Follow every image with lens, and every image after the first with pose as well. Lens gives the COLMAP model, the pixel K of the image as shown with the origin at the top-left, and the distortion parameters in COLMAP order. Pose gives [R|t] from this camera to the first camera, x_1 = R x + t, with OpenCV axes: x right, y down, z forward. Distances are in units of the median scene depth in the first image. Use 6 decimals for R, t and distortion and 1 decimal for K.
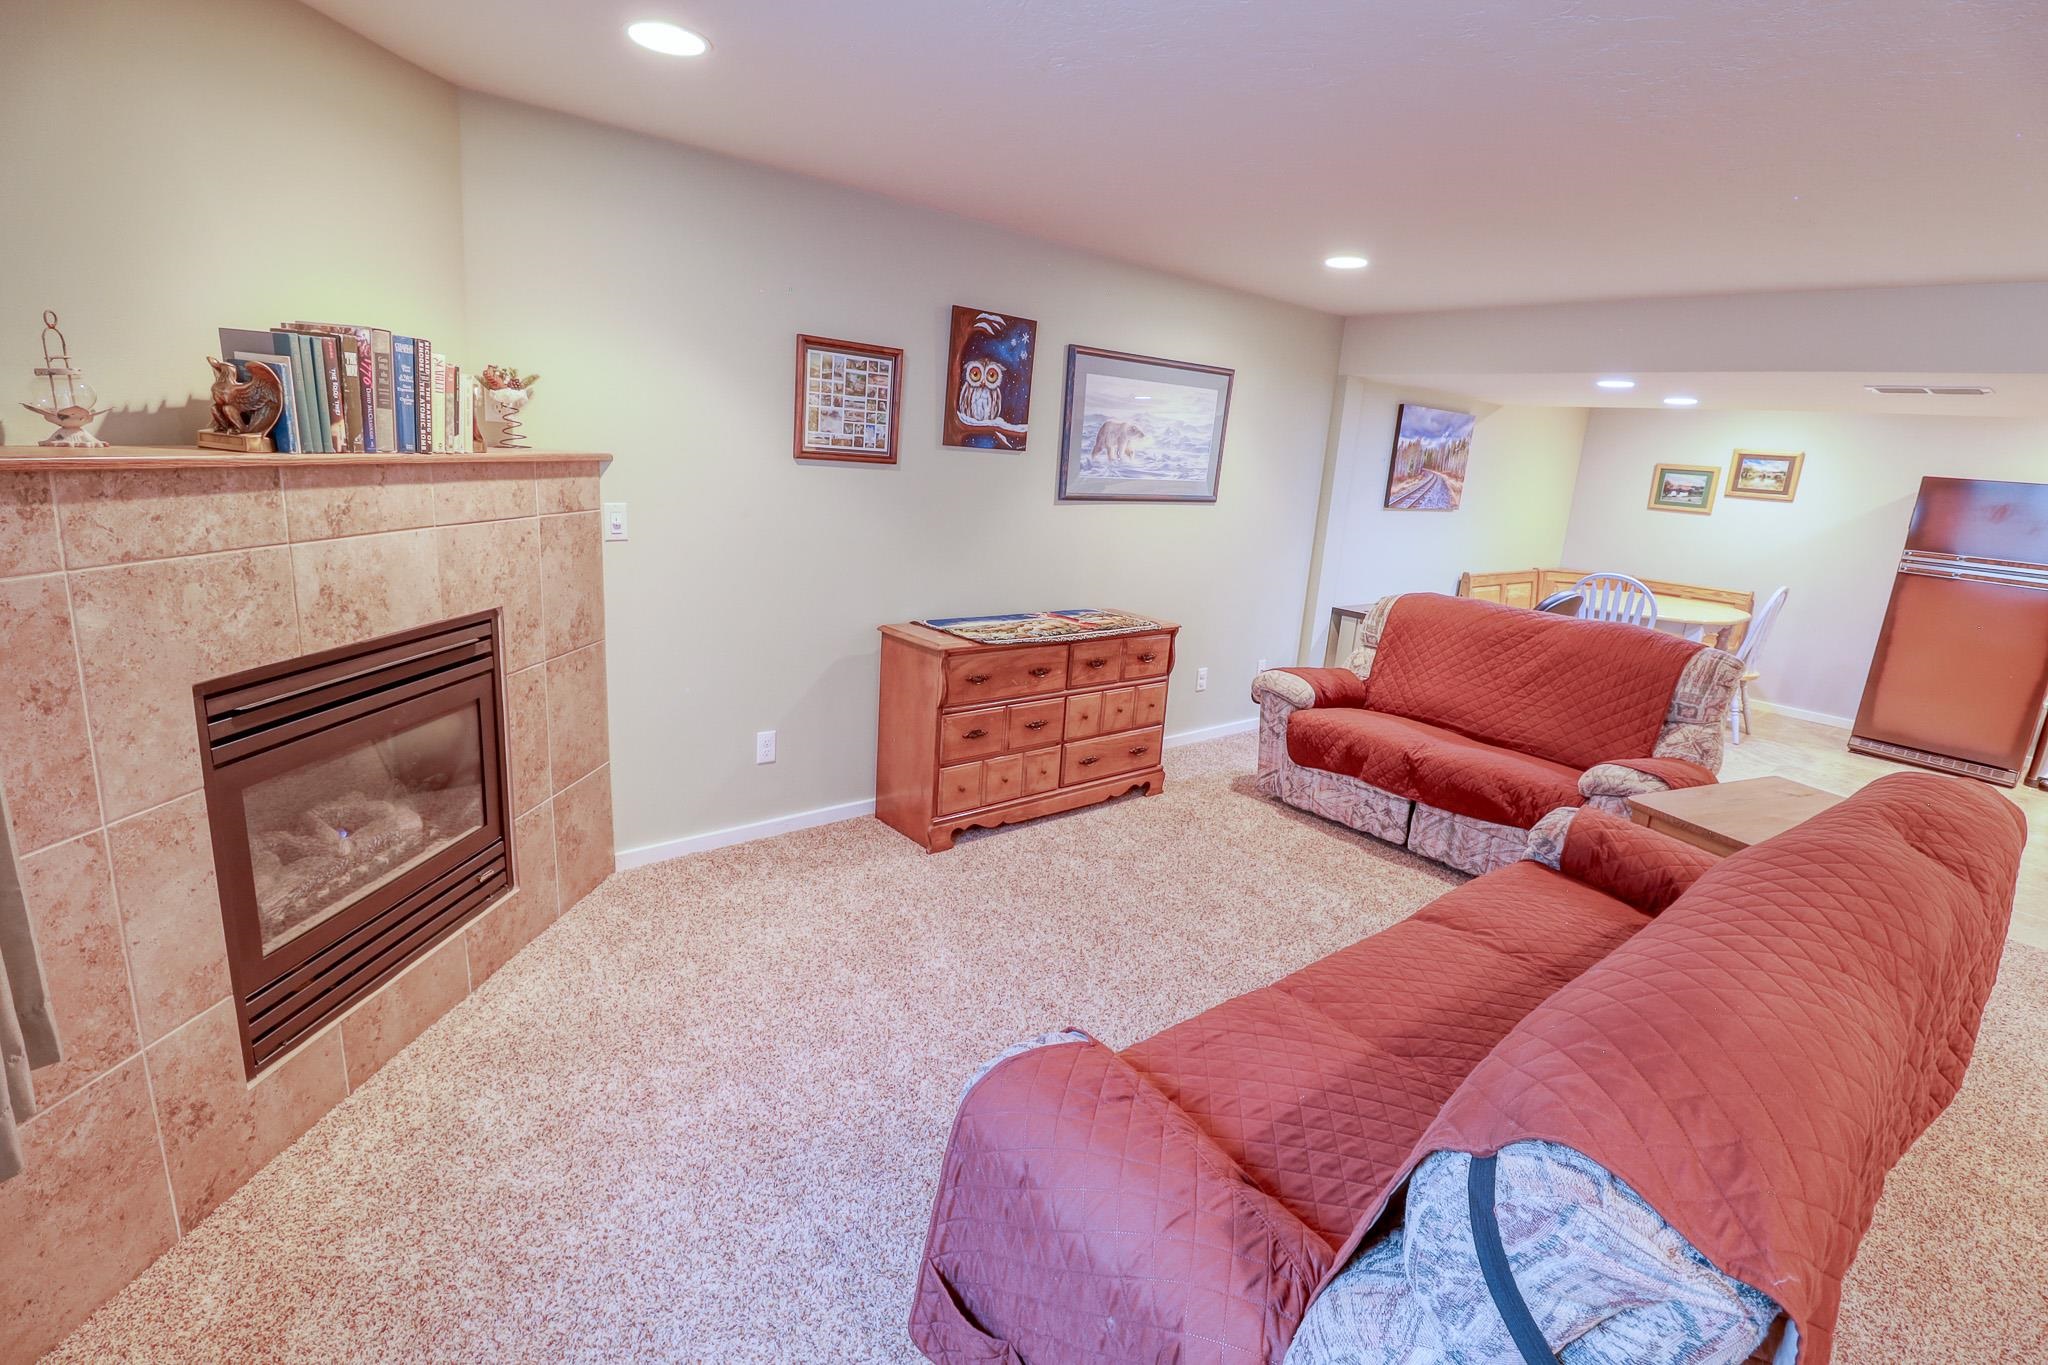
lens RADIAL K [[952.1, 0, 1026.4], [0, 952.1, 681.9], [0, 0, 1]] dist [-0.003046, -0.009678]
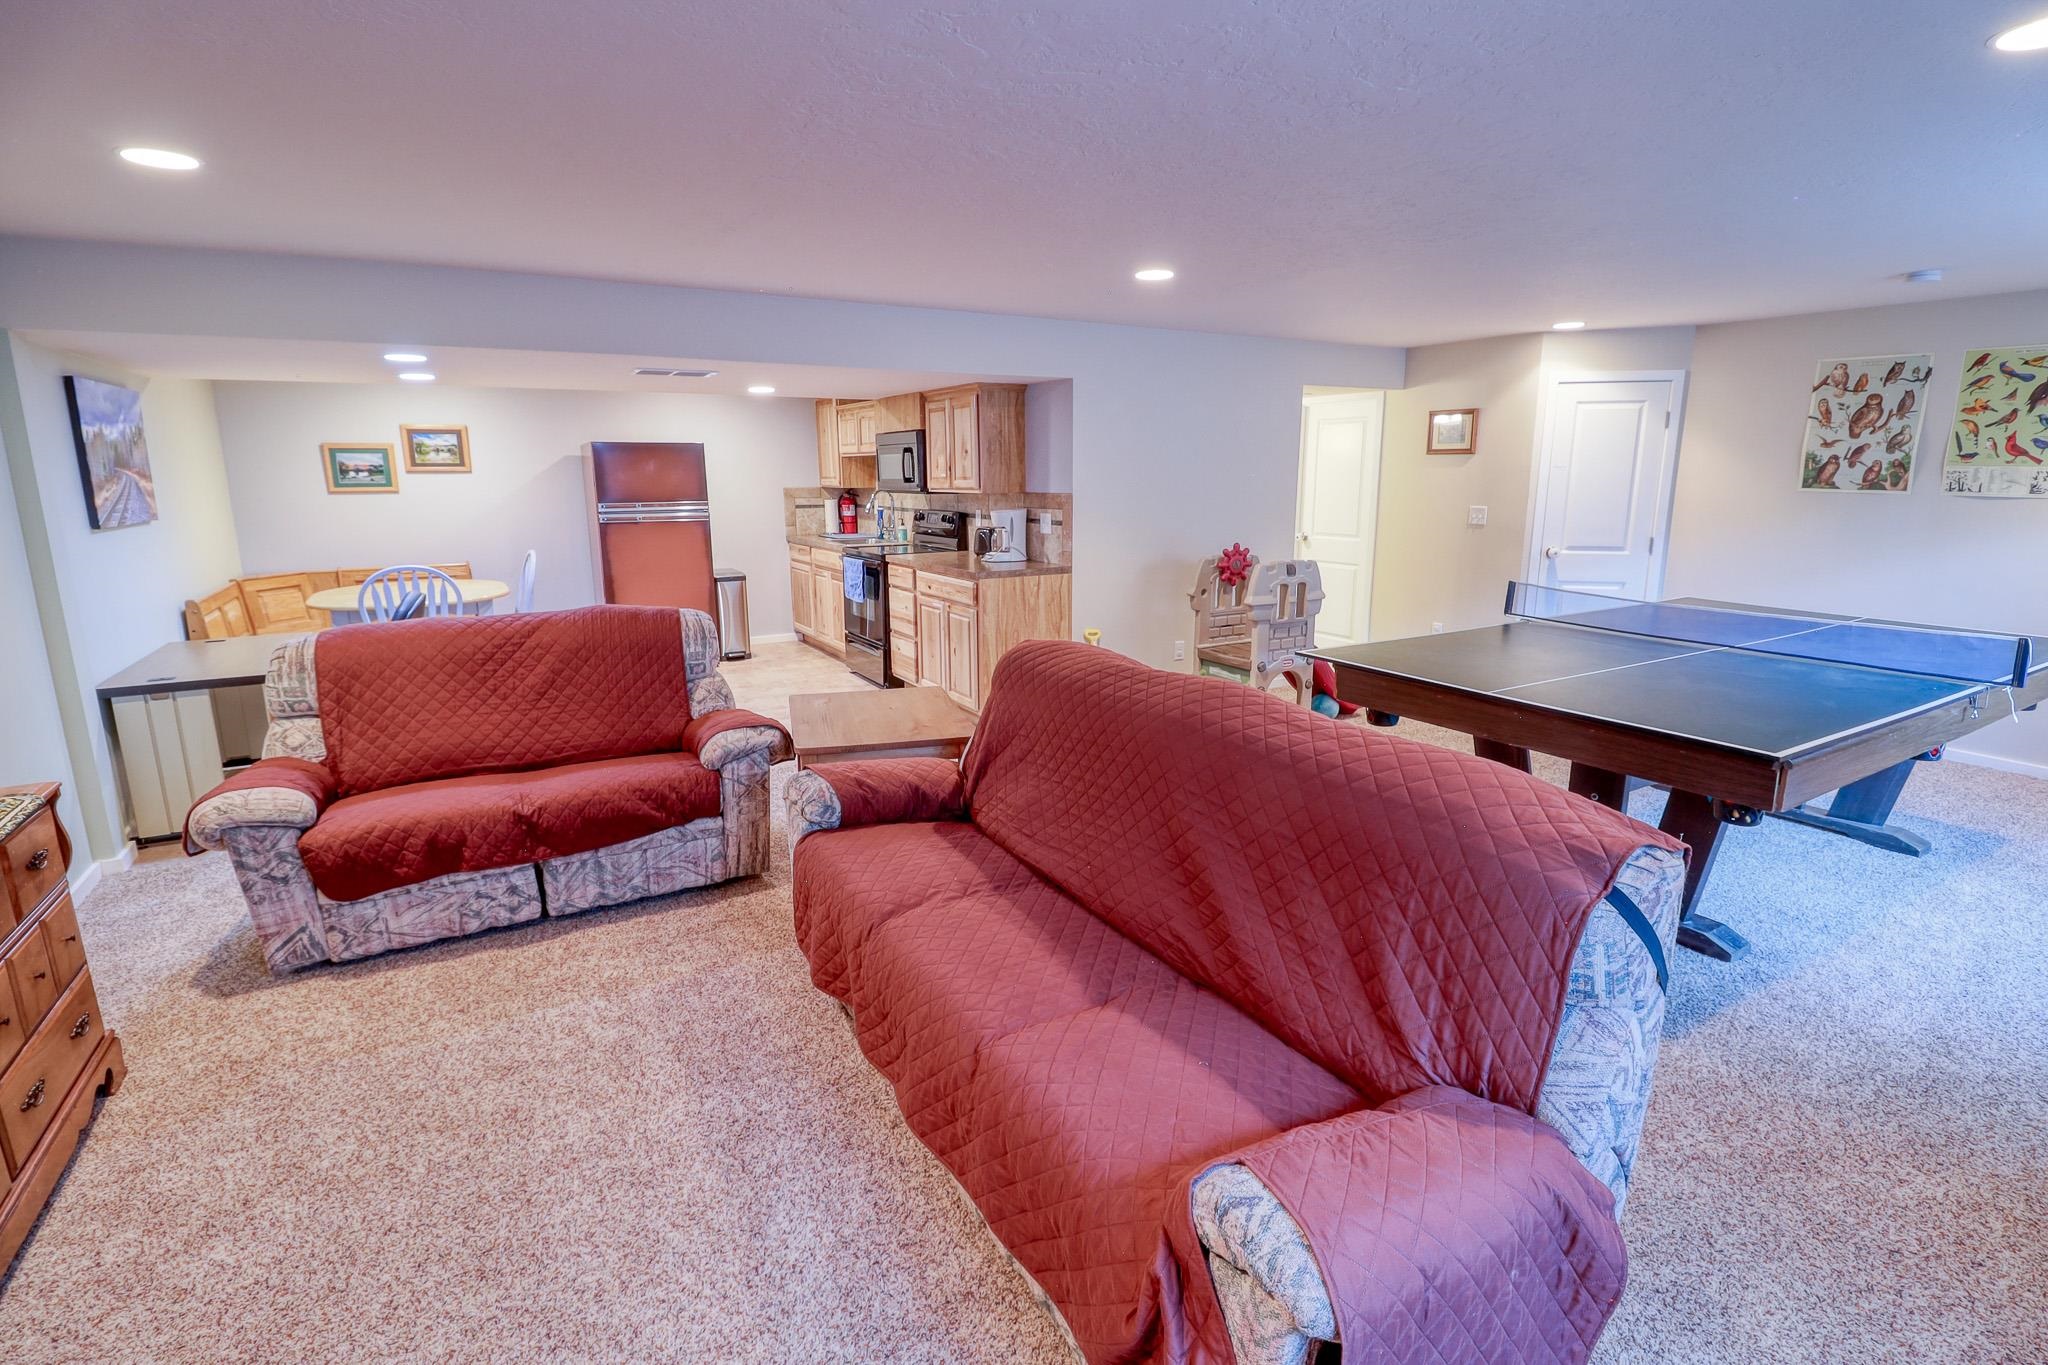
lens RADIAL K [[952.1, 0, 1027.5], [0, 952.1, 673.3], [0, 0, 1]] dist [-0.003046, -0.009678]
pose [[0.164227, -0.274402, 0.947488, -0.236166], [0.253411, 0.940029, 0.228318, -0.098753], [-0.953317, 0.202608, 0.223914, 0.331622]]
